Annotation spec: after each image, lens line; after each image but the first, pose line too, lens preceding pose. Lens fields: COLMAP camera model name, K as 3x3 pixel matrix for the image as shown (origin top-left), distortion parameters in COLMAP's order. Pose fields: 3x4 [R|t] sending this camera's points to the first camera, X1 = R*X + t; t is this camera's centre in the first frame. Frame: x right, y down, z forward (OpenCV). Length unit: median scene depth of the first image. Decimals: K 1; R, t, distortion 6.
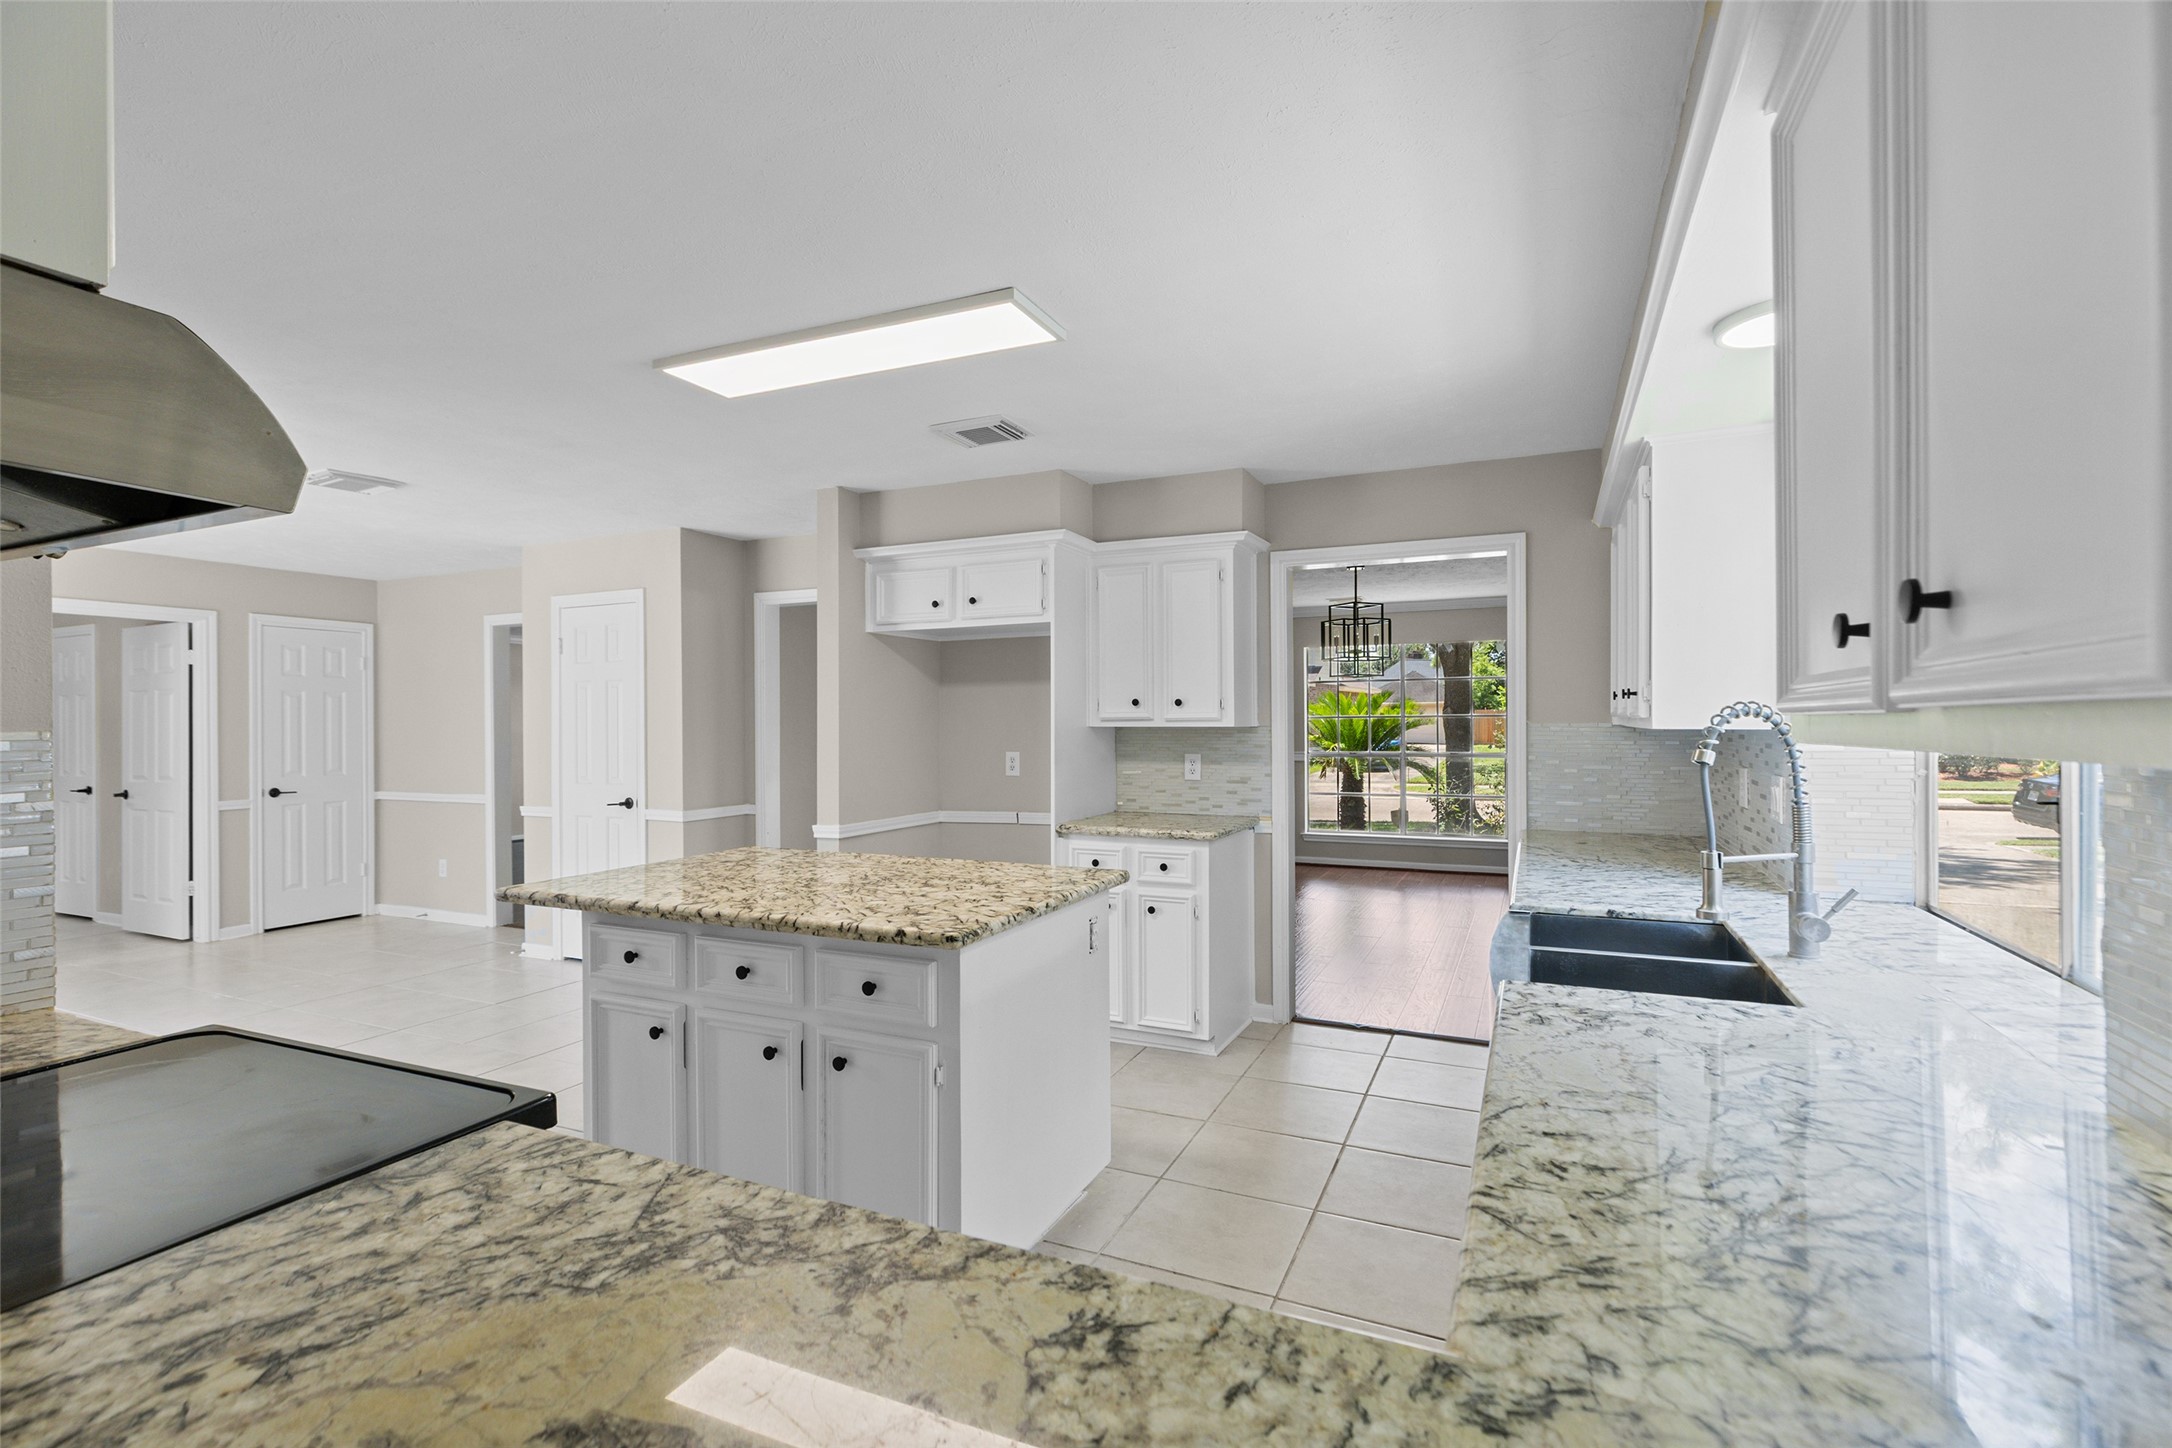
lens RADIAL K [[976.2, 0, 1086.0], [0, 976.2, 724.0], [0, 0, 1]] dist [0.012411, 0.000086]
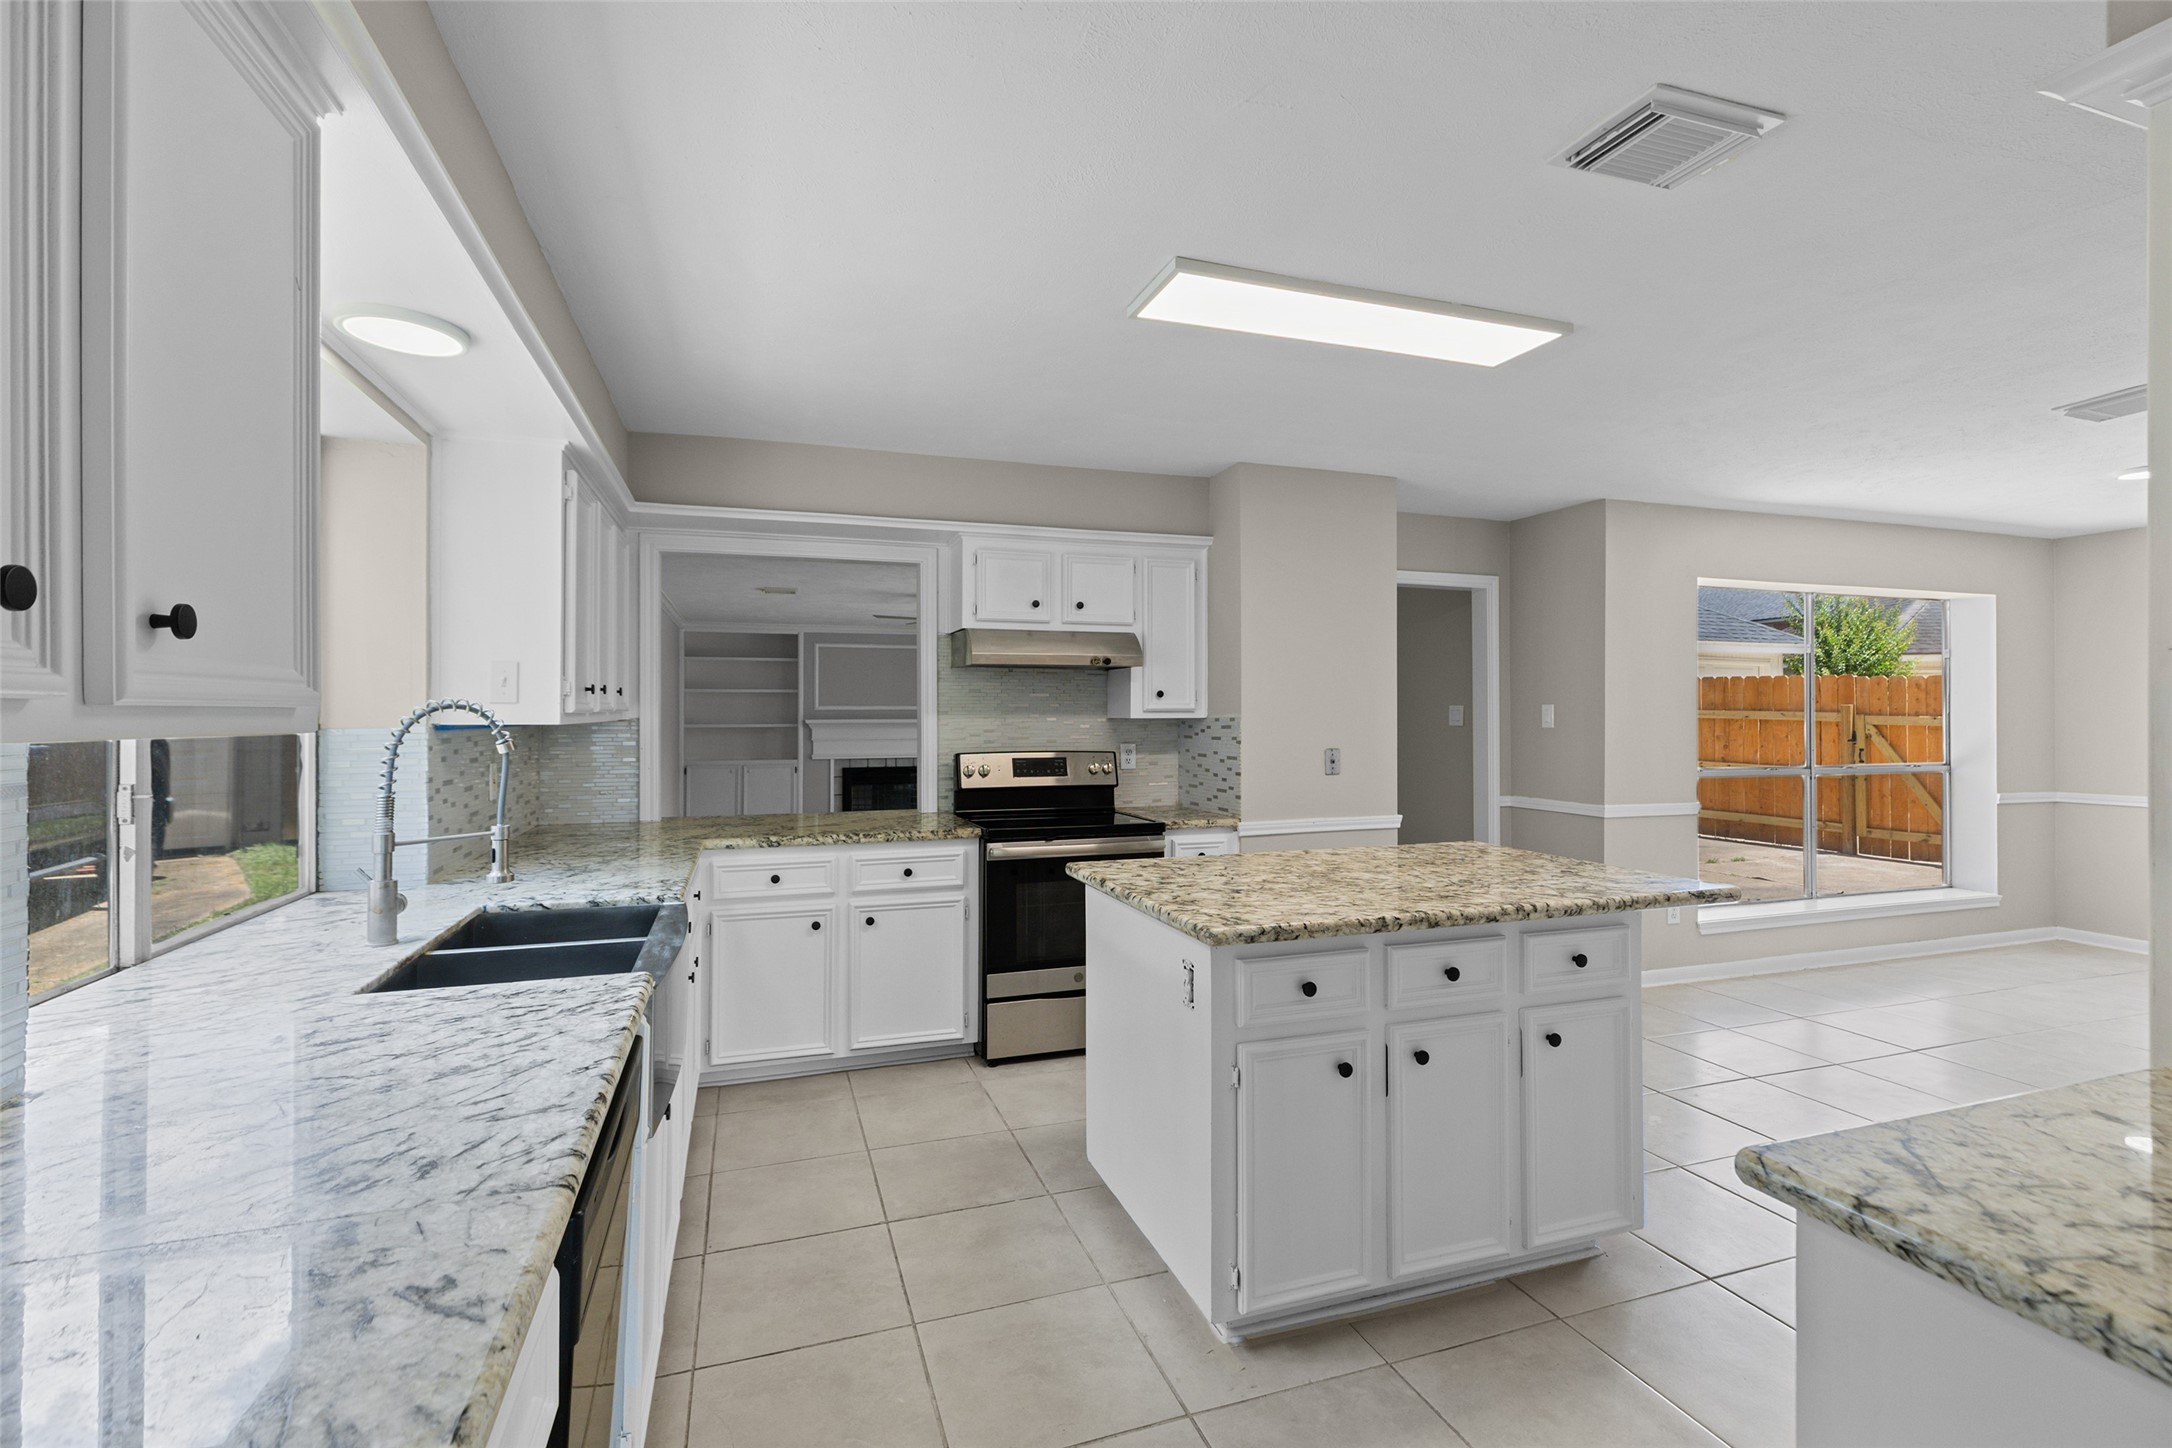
lens RADIAL K [[1003.1, 0, 1086.0], [0, 1003.1, 724.0], [0, 0, 1]] dist [0.044932, 0.000063]
pose [[0.731773, -0.002006, 0.681545, -0.939441], [0.000028, 0.999996, 0.002912, 0.007821], [-0.681548, -0.002112, 0.731770, 0.385704]]
